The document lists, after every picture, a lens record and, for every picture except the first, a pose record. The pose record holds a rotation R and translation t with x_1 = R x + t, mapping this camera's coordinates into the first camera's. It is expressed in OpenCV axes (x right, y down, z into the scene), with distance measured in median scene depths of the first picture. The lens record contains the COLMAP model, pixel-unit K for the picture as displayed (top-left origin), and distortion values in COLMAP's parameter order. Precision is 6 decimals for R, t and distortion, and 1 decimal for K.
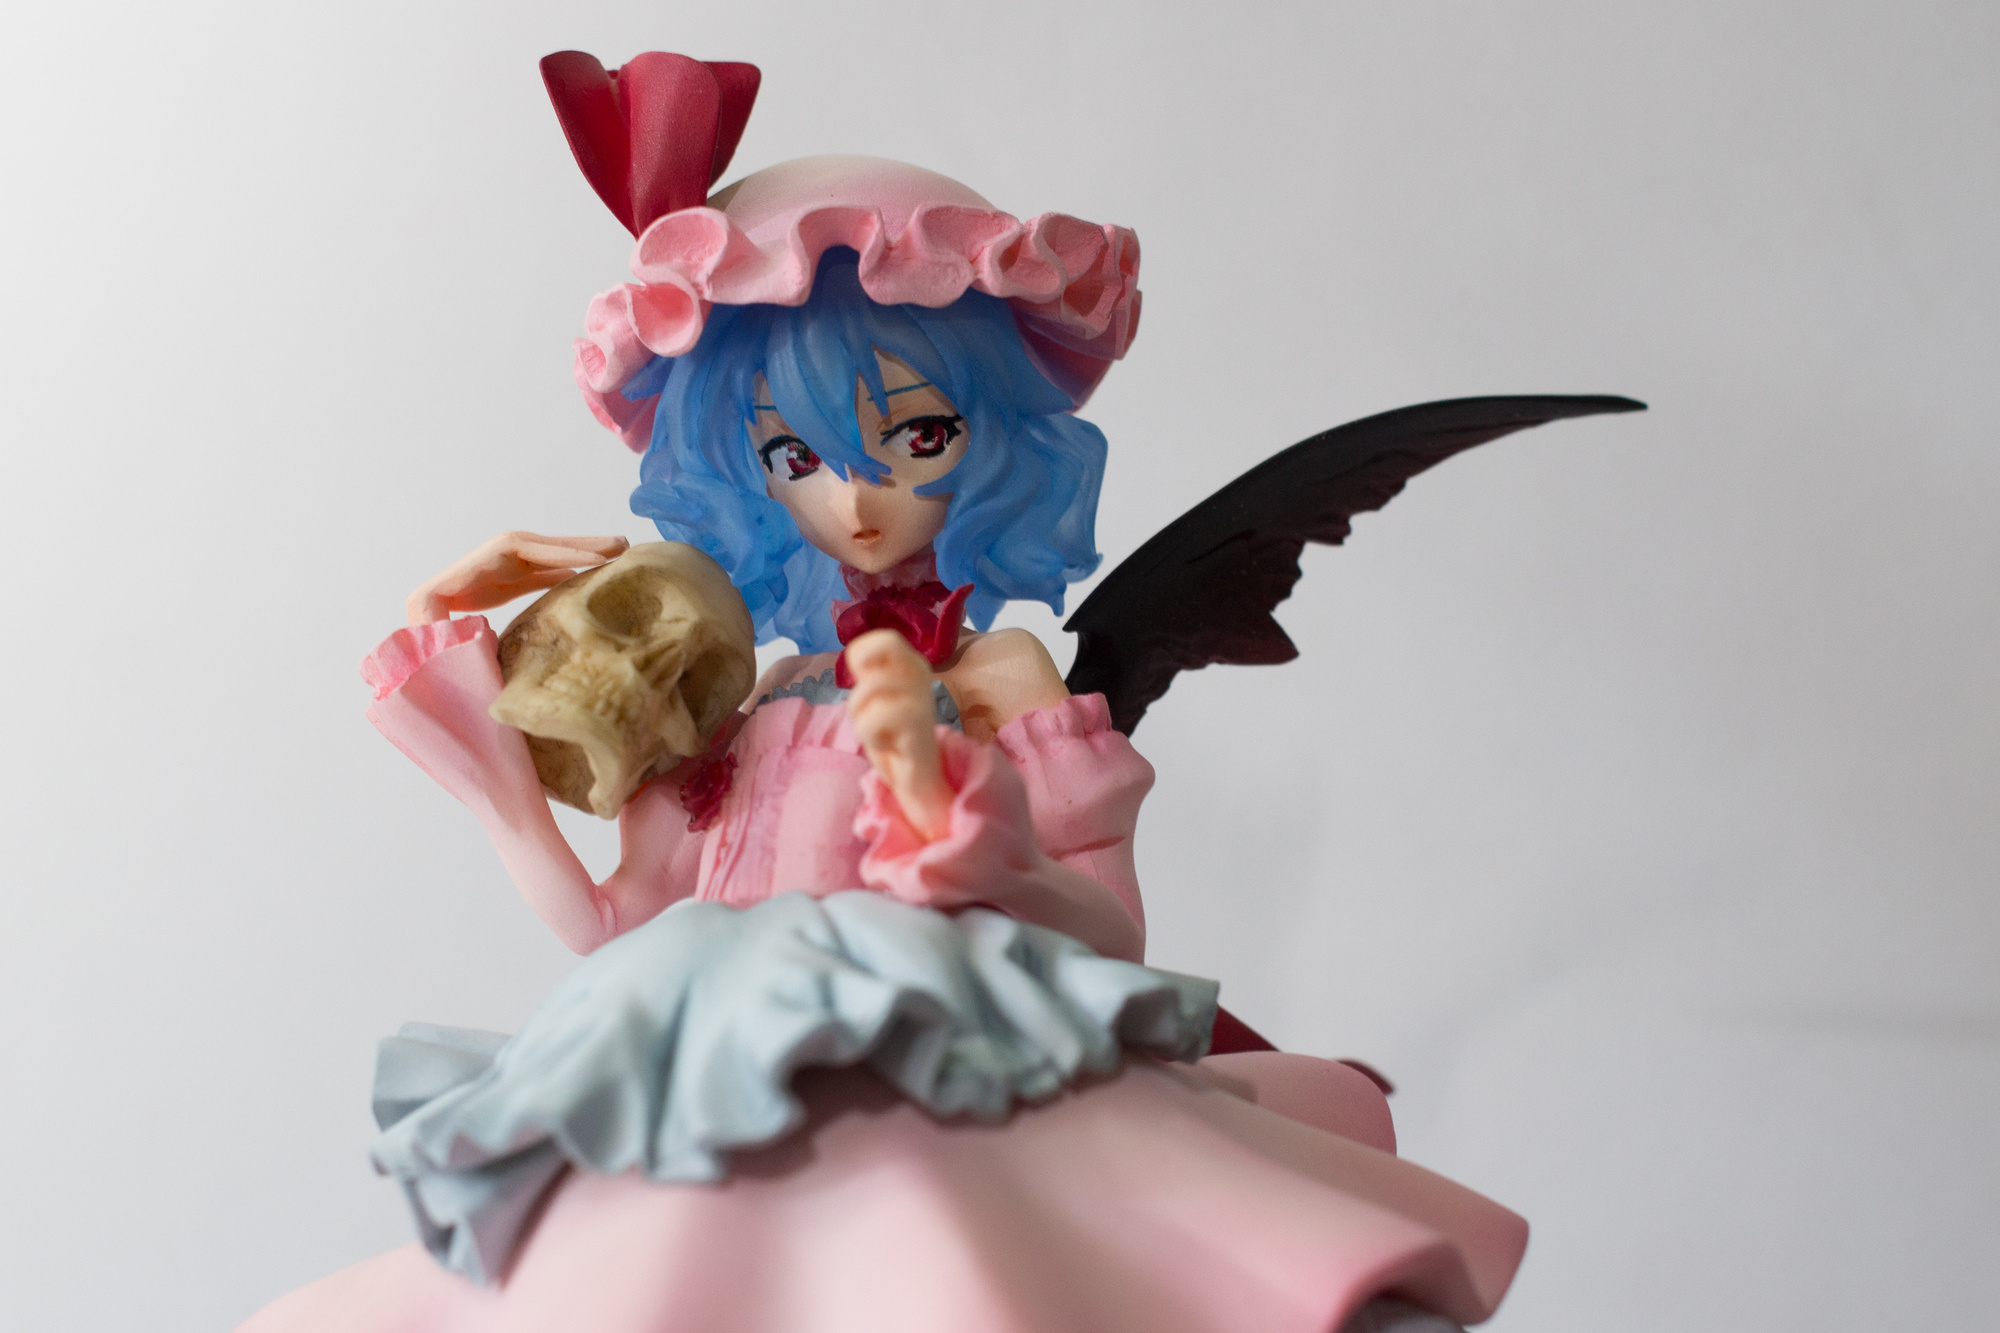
lens RADIAL K [[4702.8, 0, 1000.0], [0, 4702.8, 666.5], [0, 0, 1]] dist [-0.103507, -0.001416]
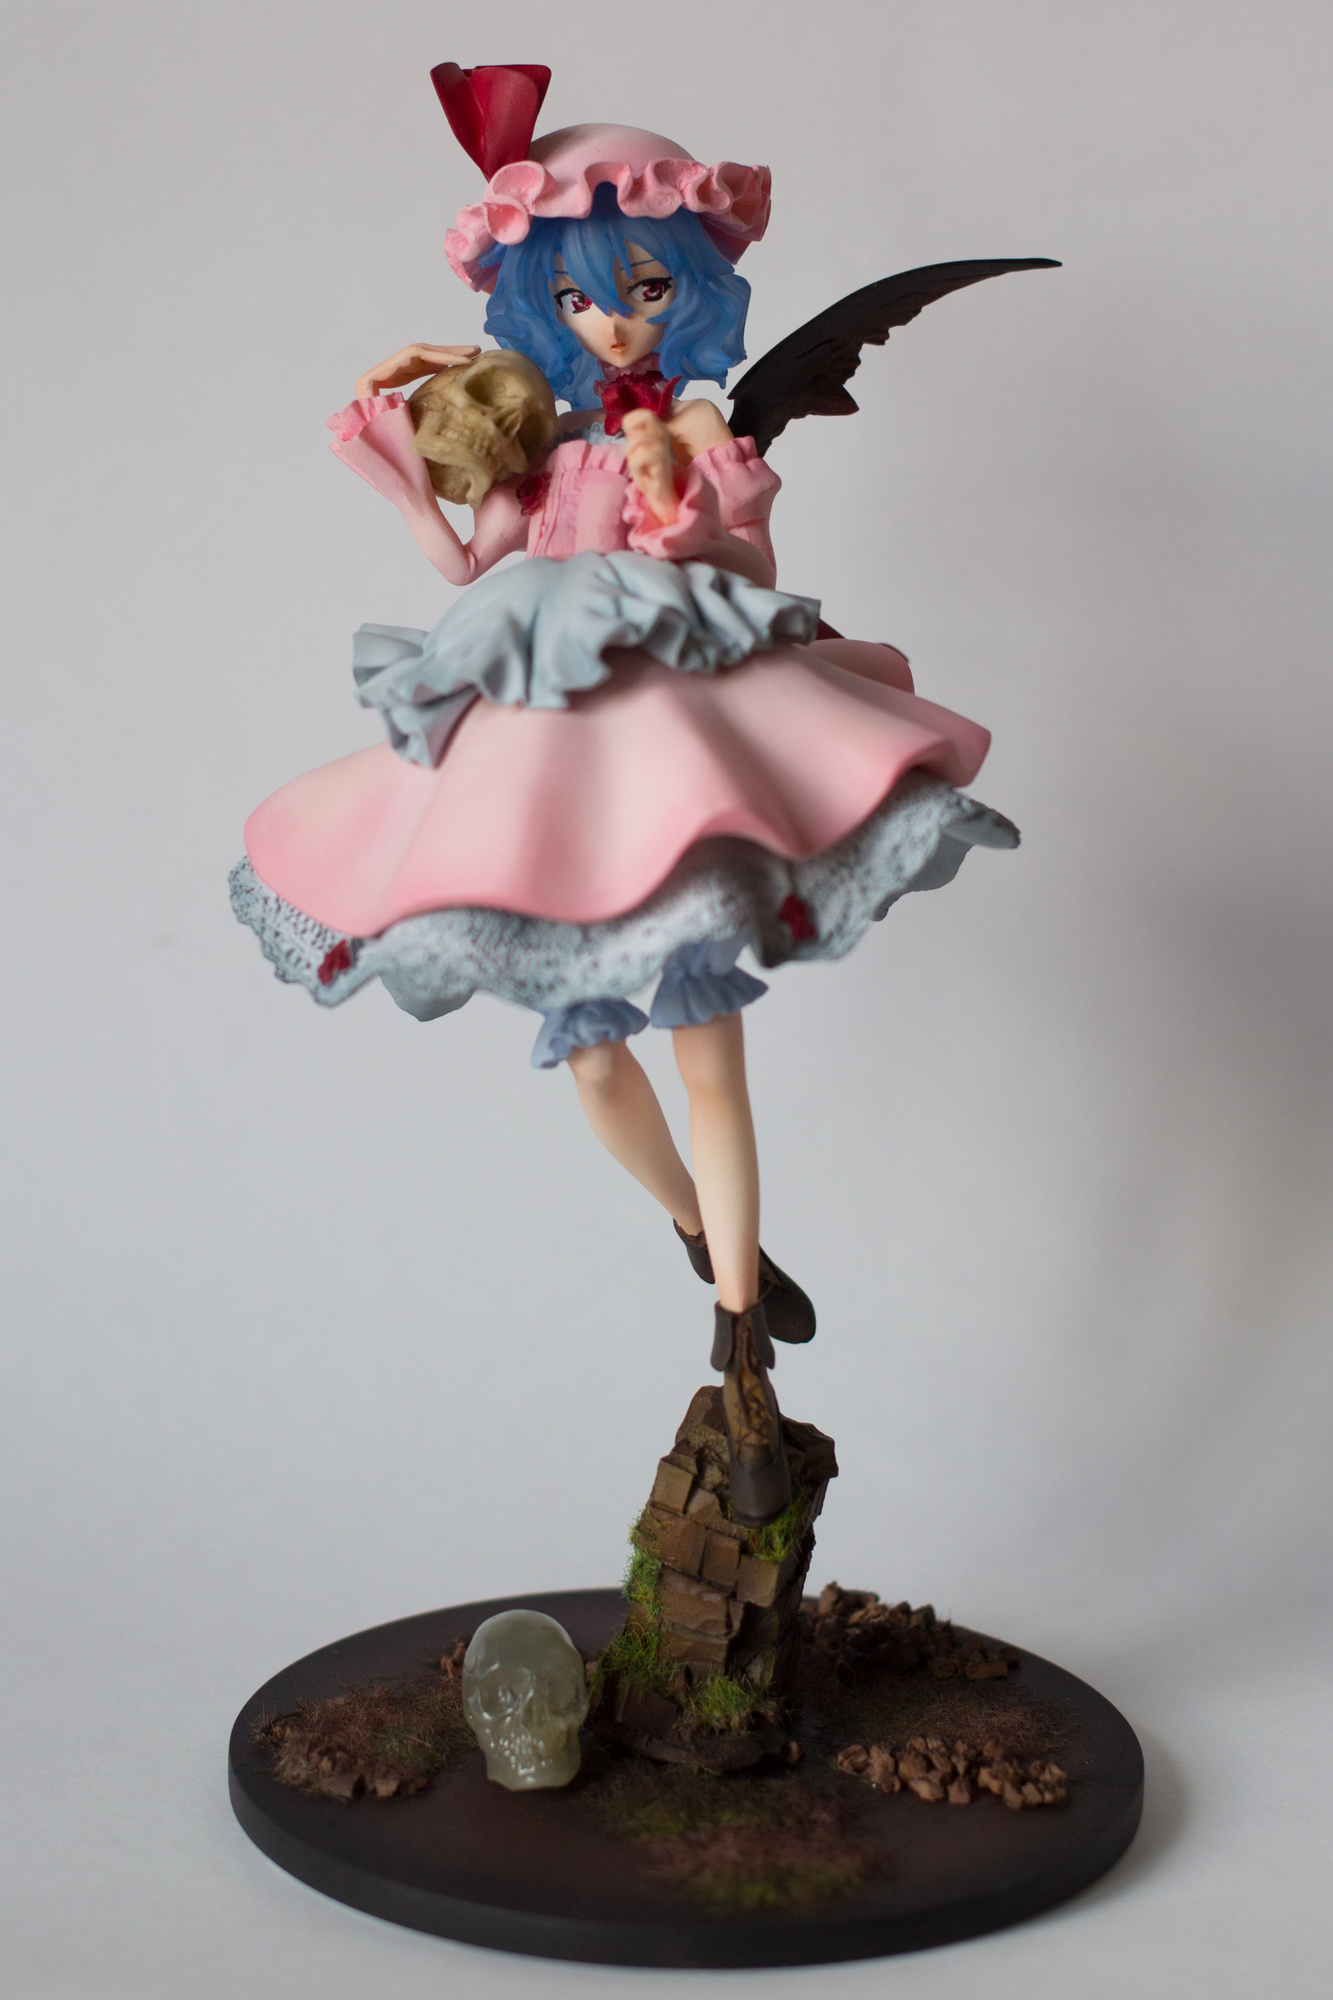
lens RADIAL K [[4702.8, 0, 666.5], [0, 4702.8, 1000.0], [0, 0, 1]] dist [-0.103507, -0.001416]
pose [[0.998713, -0.005089, 0.050460, -0.100745], [-0.002960, 0.987409, 0.158162, -0.064479], [-0.050630, -0.158108, 0.986123, -0.773907]]
